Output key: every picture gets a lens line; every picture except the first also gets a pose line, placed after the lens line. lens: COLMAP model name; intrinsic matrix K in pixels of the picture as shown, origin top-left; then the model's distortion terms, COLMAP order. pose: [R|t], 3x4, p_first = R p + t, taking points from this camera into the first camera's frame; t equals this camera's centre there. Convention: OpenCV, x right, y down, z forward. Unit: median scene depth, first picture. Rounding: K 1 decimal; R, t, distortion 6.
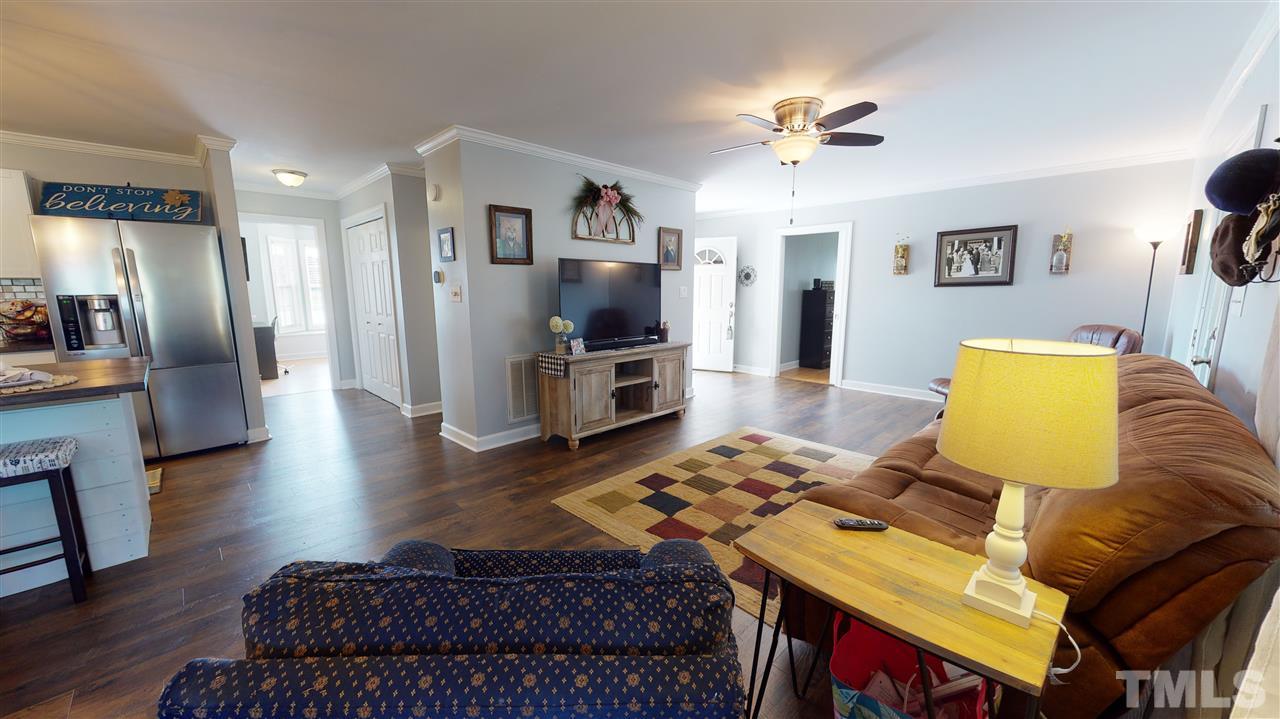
lens RADIAL K [[468.8, 0, 640.1], [0, 468.8, 361.8], [0, 0, 1]] dist [-0.001302, 0.000370]
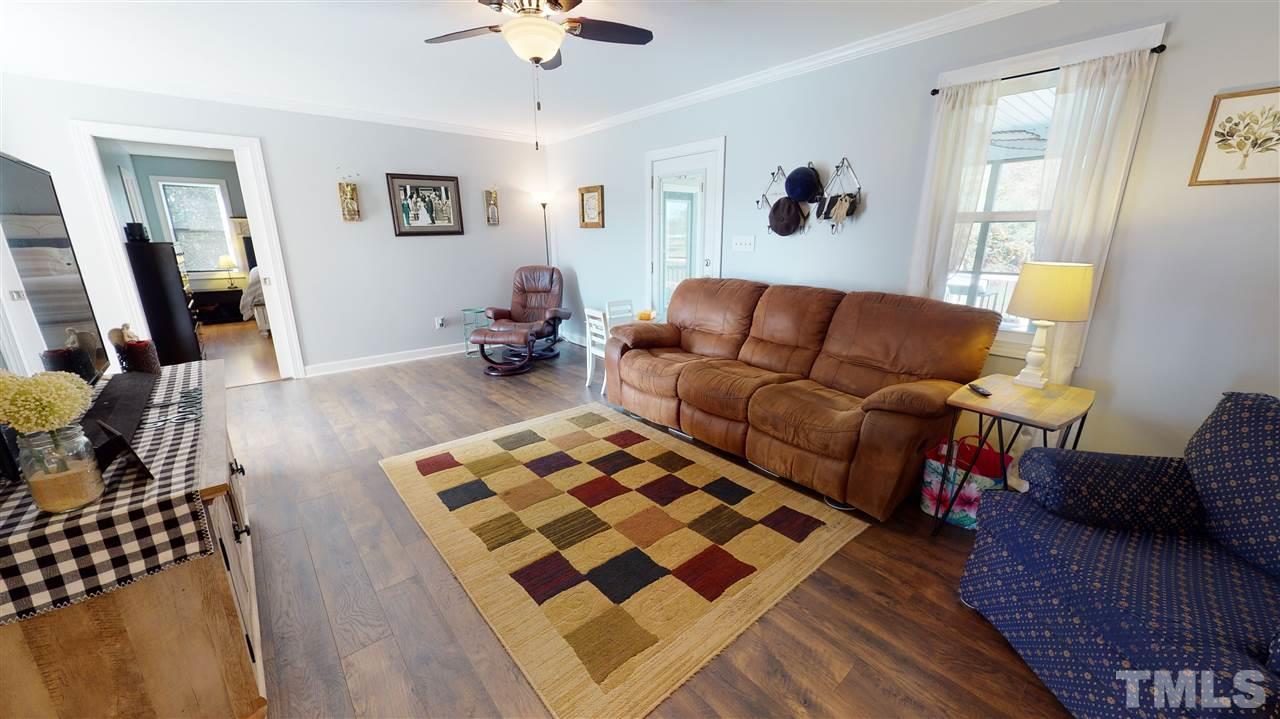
lens RADIAL K [[468.8, 0, 639.8], [0, 468.8, 362.4], [0, 0, 1]] dist [-0.001302, 0.000370]
pose [[0.076073, -0.260346, 0.962514, -0.346265], [0.158585, 0.956183, 0.246100, -0.097251], [-0.984410, 0.133919, 0.114027, 0.602414]]
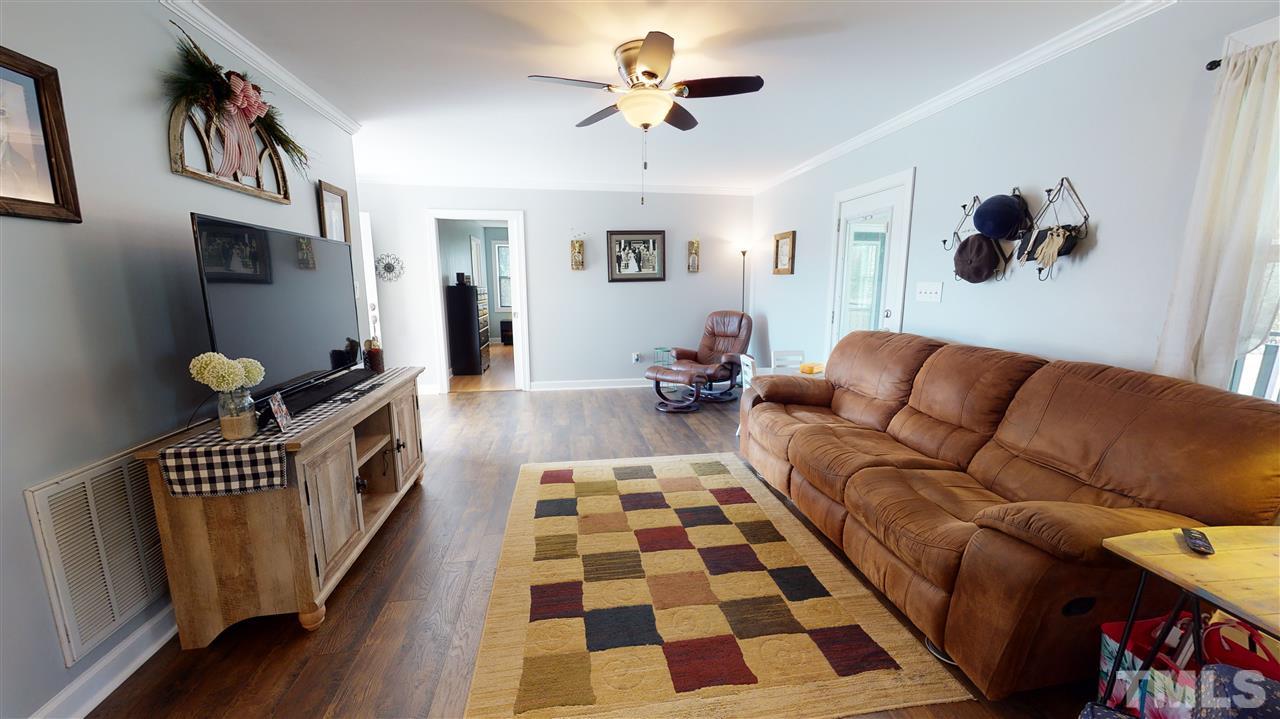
lens RADIAL K [[468.8, 0, 641.4], [0, 468.8, 362.6], [0, 0, 1]] dist [-0.001302, 0.000370]
pose [[0.585268, -0.136620, 0.799247, -0.267092], [0.126975, 0.988985, 0.076072, -0.065273], [-0.800836, 0.056961, 0.596169, 0.404782]]
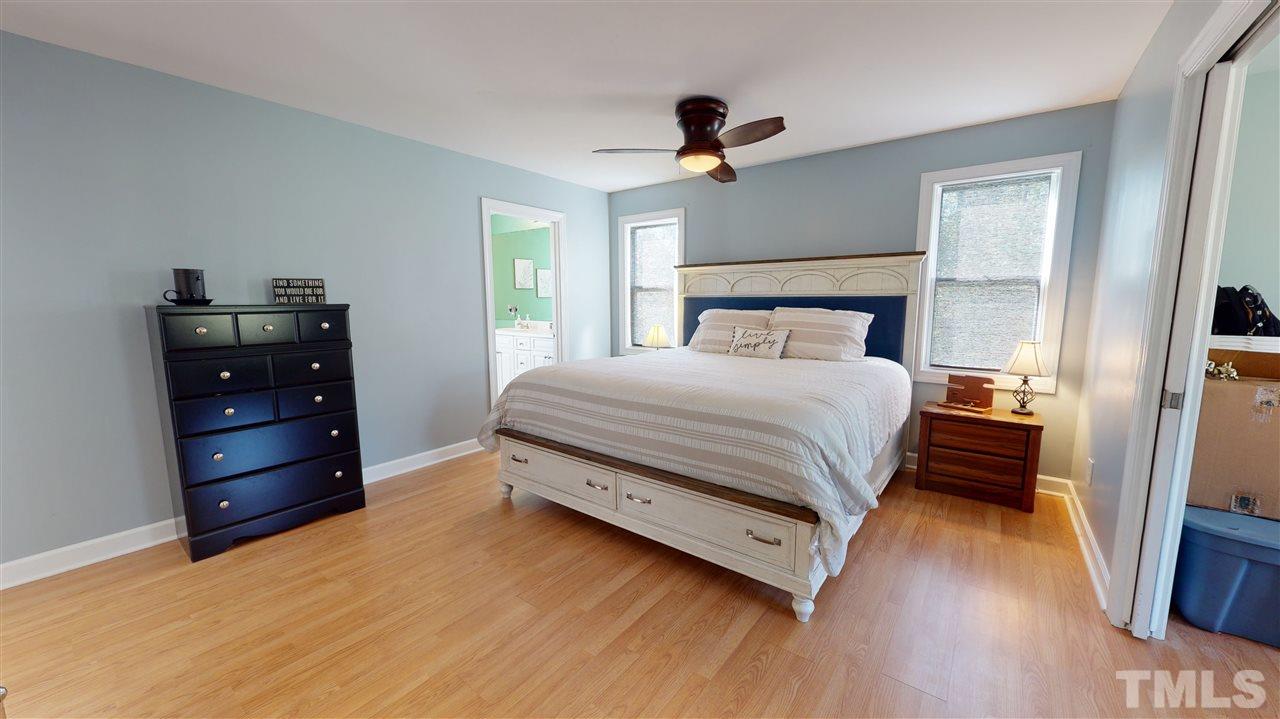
lens RADIAL K [[468.8, 0, 640.5], [0, 468.8, 363.3], [0, 0, 1]] dist [-0.001302, 0.000370]
pose [[0.990754, -0.019515, 0.134261, 1.160201], [0.022998, 0.999437, -0.024442, -0.177932], [-0.133708, 0.027304, 0.990645, 1.179686]]
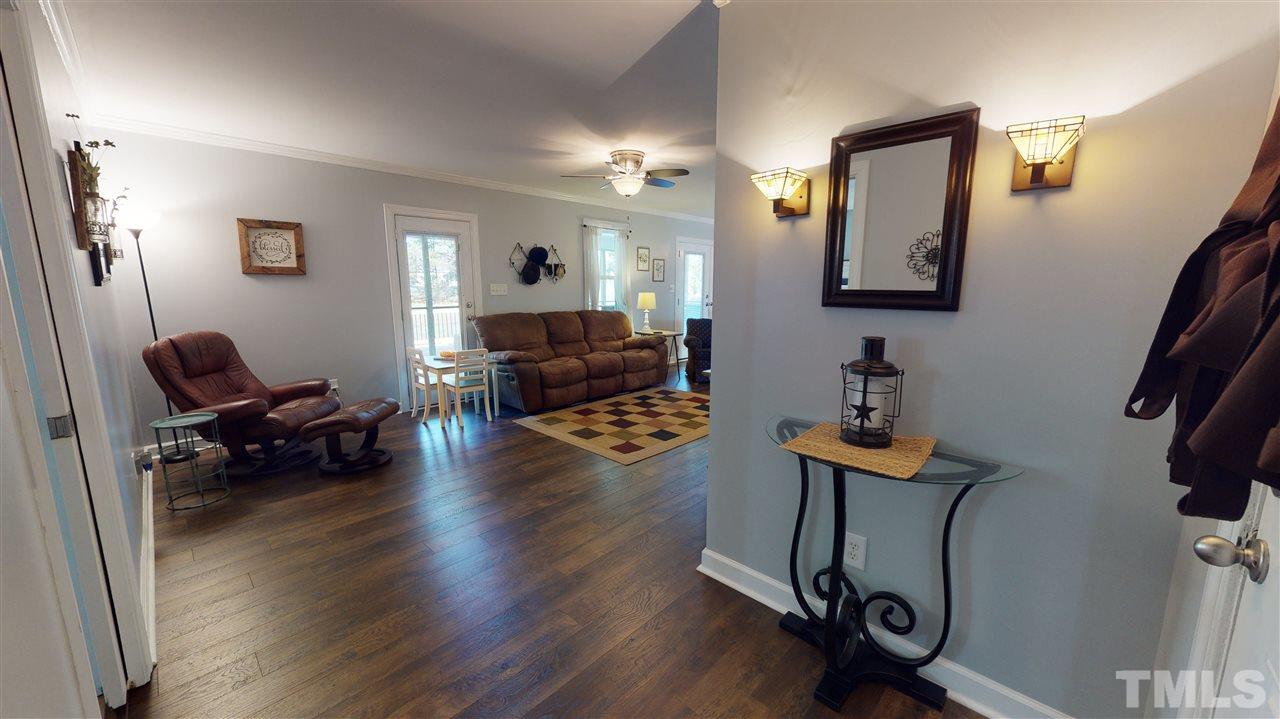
lens RADIAL K [[468.8, 0, 643.8], [0, 468.8, 357.9], [0, 0, 1]] dist [-0.001302, 0.000370]
pose [[-0.999621, 0.003245, -0.027321, 0.236138], [-0.005355, 0.951085, 0.308884, -0.292728], [0.026987, 0.308913, -0.950707, 1.812061]]
